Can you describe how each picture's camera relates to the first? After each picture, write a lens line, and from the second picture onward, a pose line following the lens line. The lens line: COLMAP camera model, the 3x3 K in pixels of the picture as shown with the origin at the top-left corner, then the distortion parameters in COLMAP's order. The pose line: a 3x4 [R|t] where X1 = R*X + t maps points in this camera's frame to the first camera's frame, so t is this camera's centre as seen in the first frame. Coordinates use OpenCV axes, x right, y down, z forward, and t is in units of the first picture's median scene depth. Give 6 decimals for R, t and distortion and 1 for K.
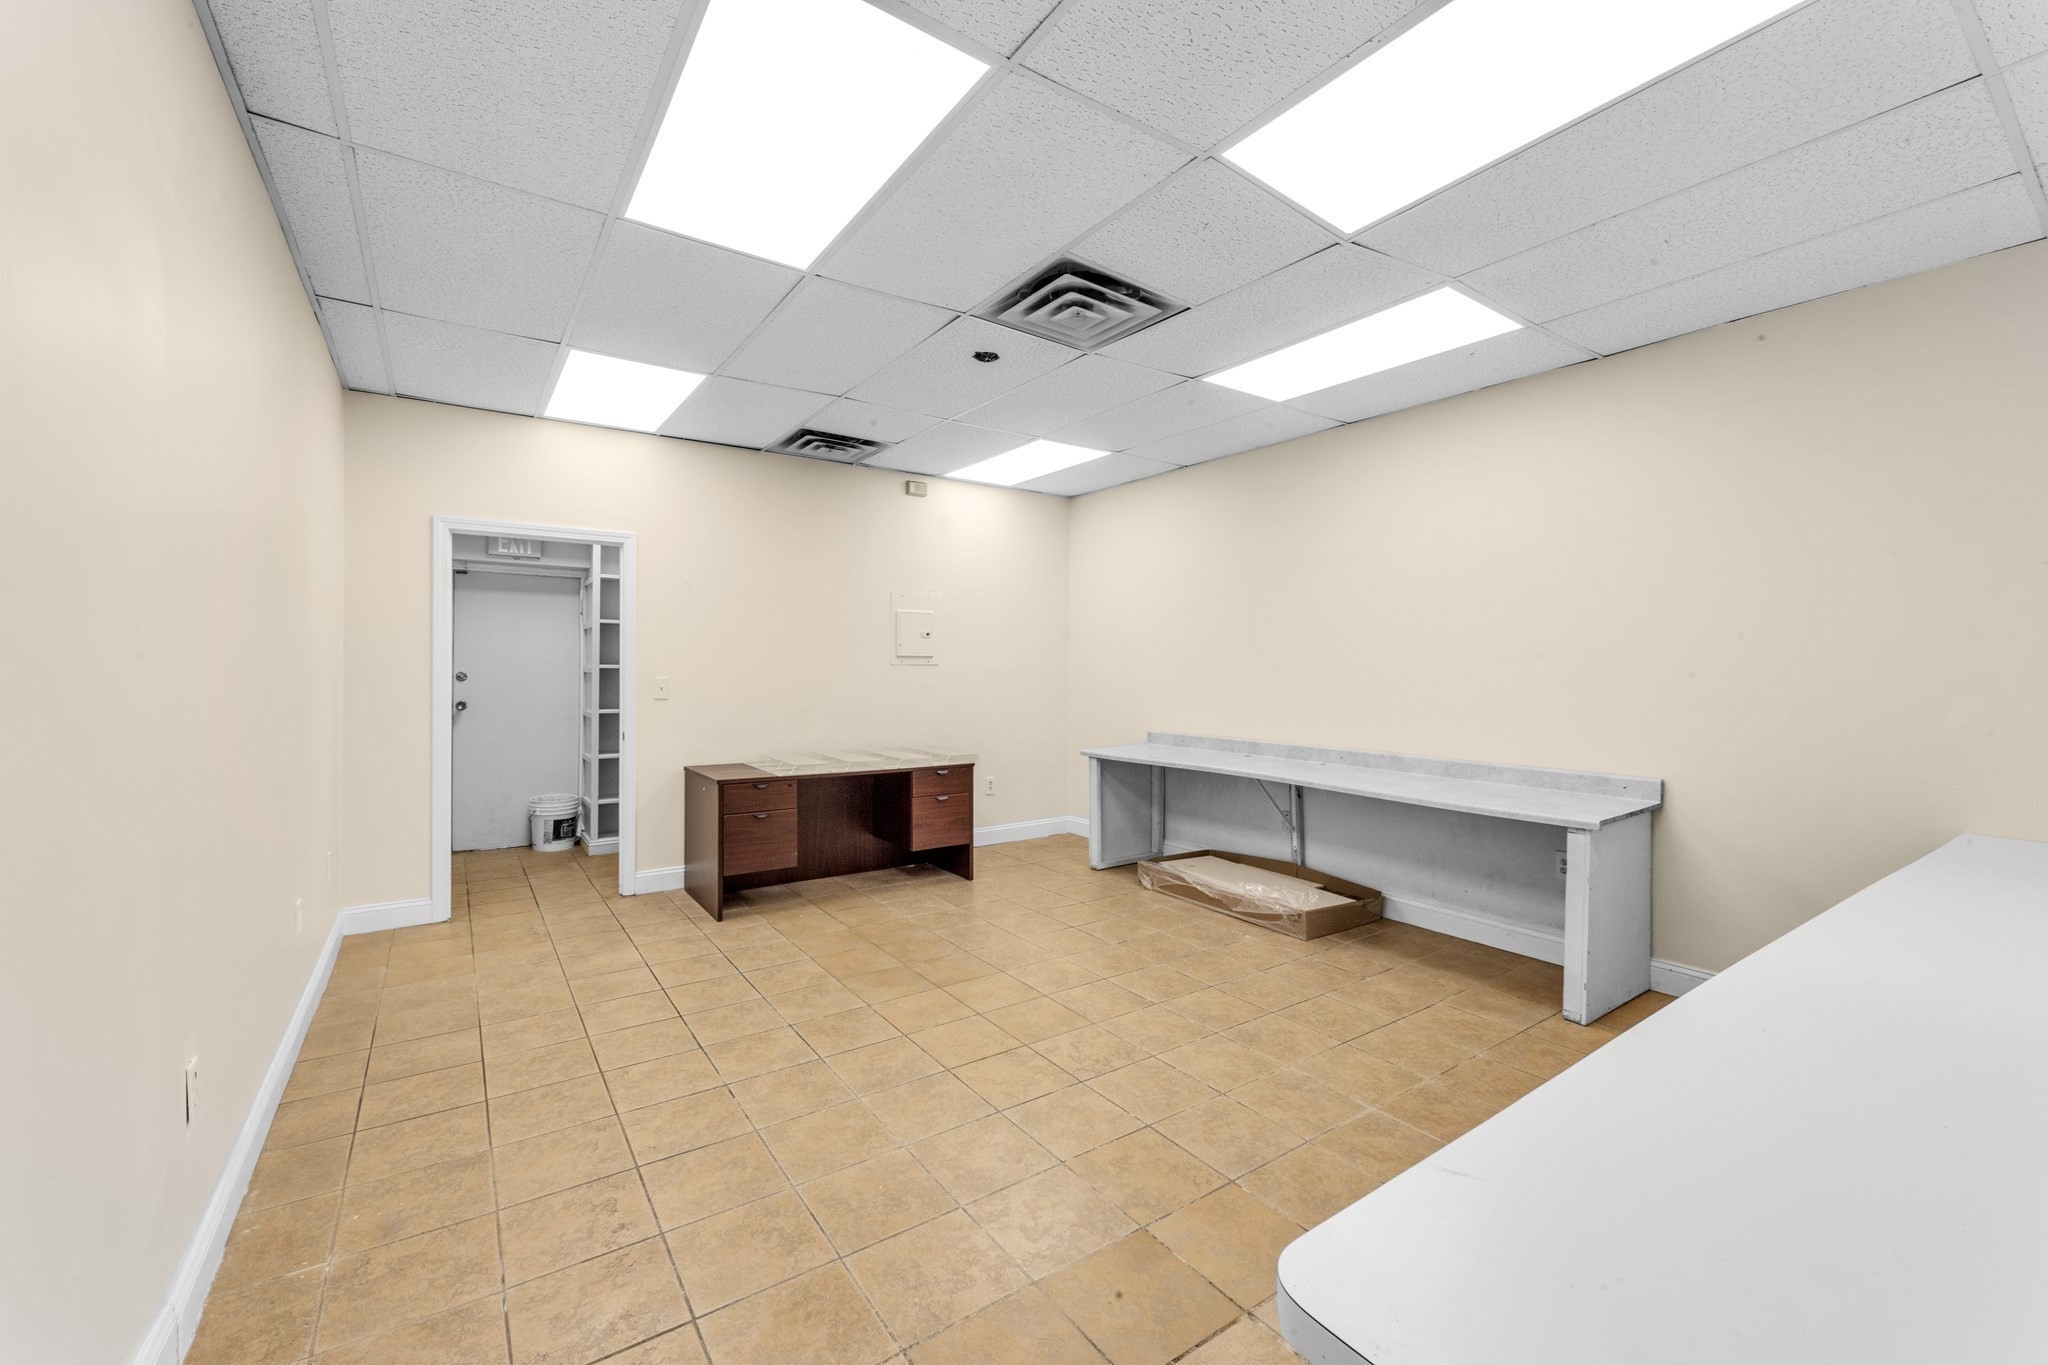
lens RADIAL K [[823.0, 0, 1020.2], [0, 823.0, 664.5], [0, 0, 1]] dist [-0.001100, -0.000387]
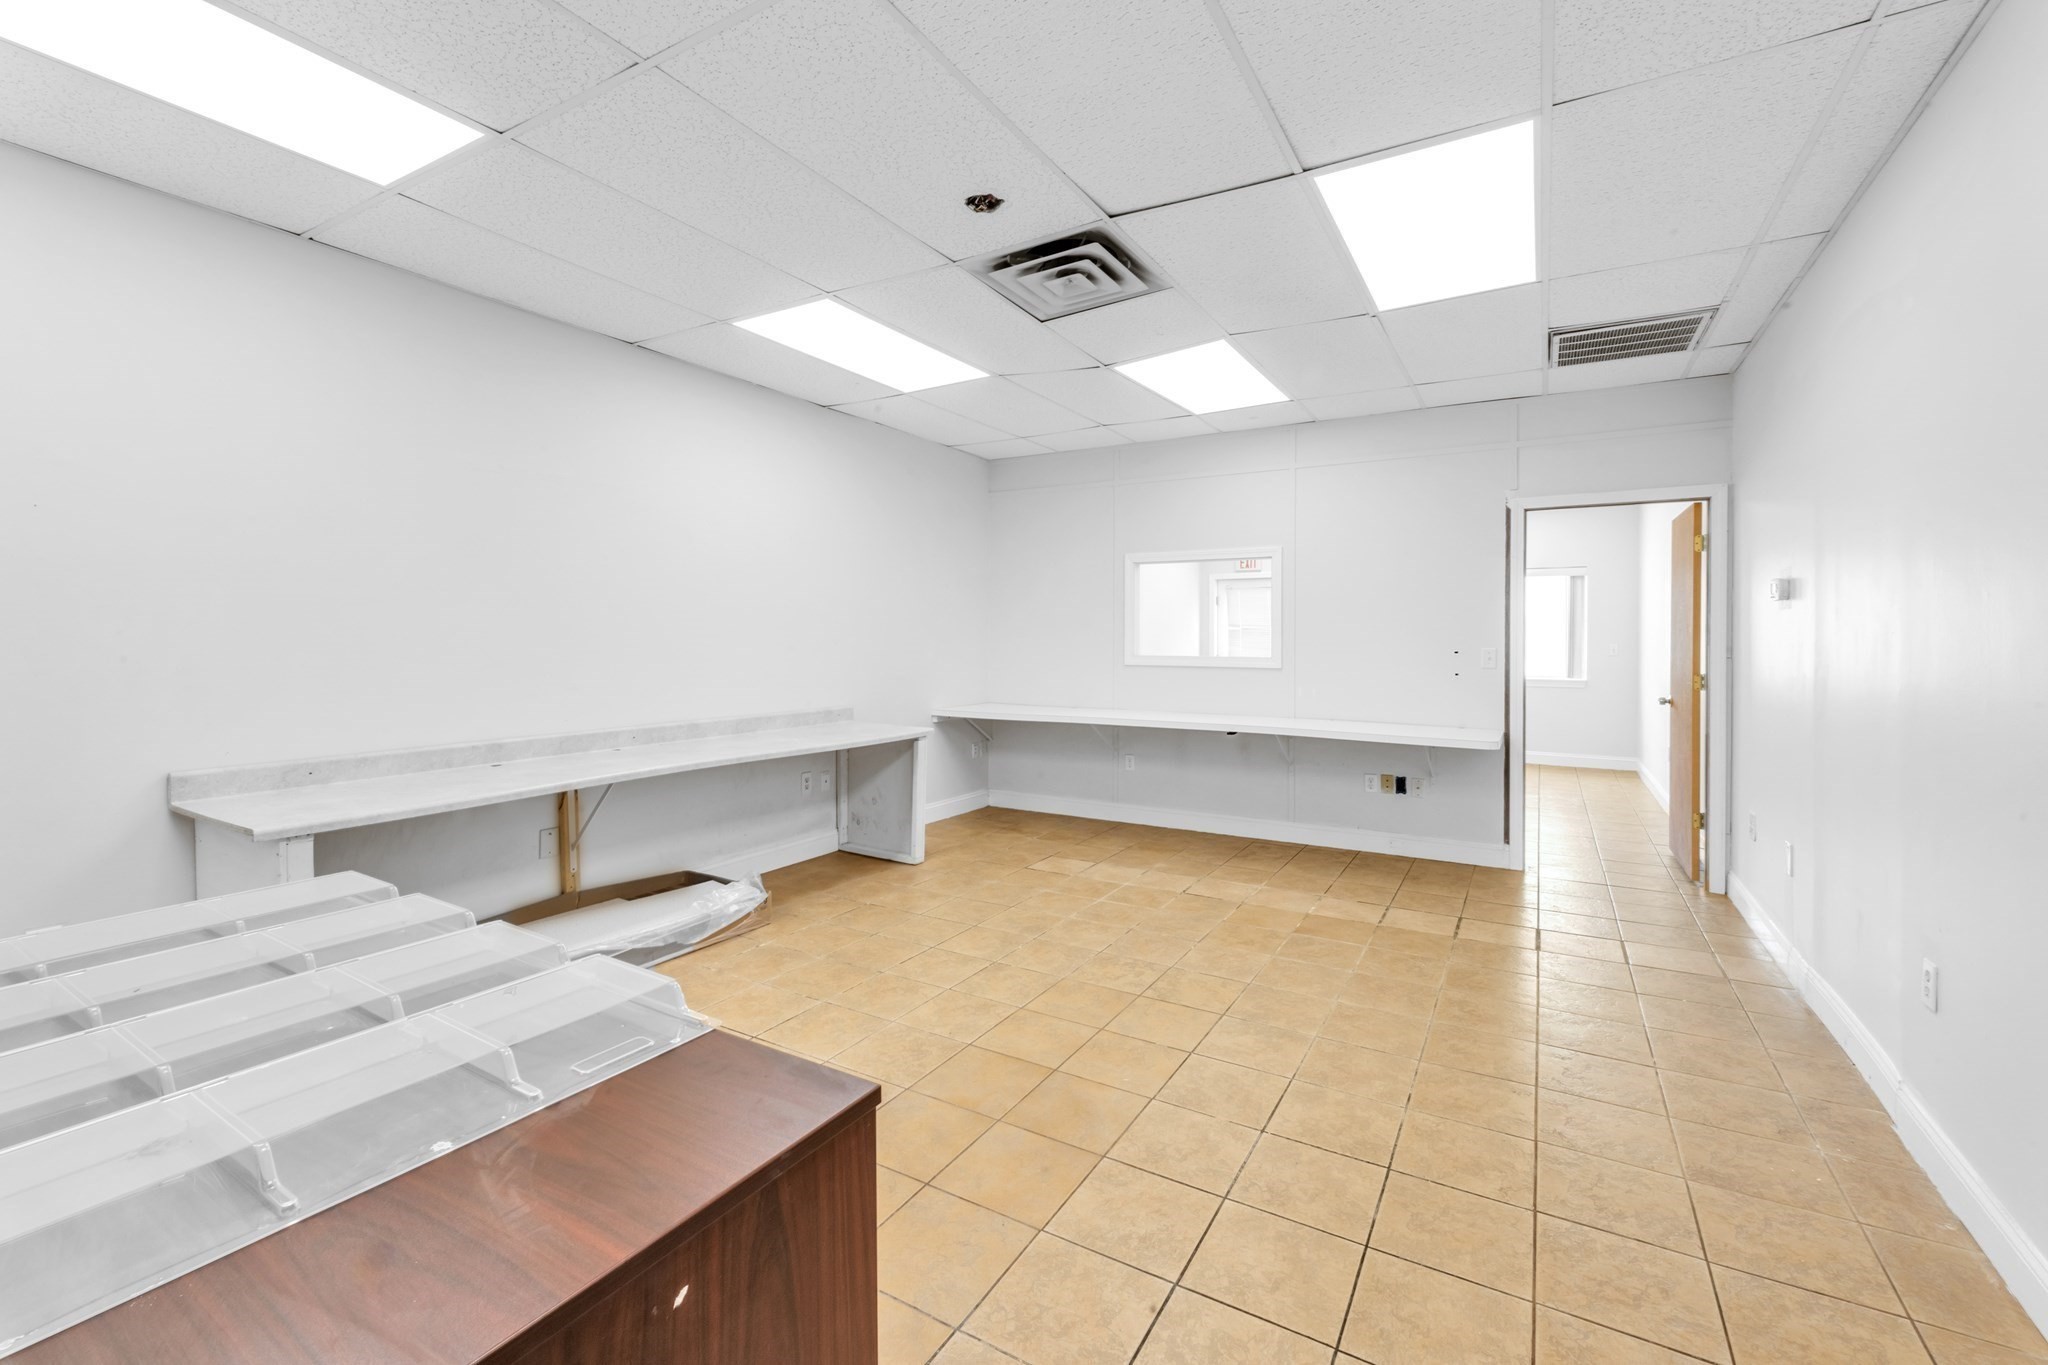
lens RADIAL K [[878.1, 0, 1025.9], [0, 878.1, 640.4], [0, 0, 1]] dist [-0.051221, 0.011533]
pose [[-0.417325, -0.006365, 0.908735, -0.958836], [0.003222, 0.999959, 0.008483, 0.012409], [-0.908752, 0.006468, -0.417287, 1.654638]]
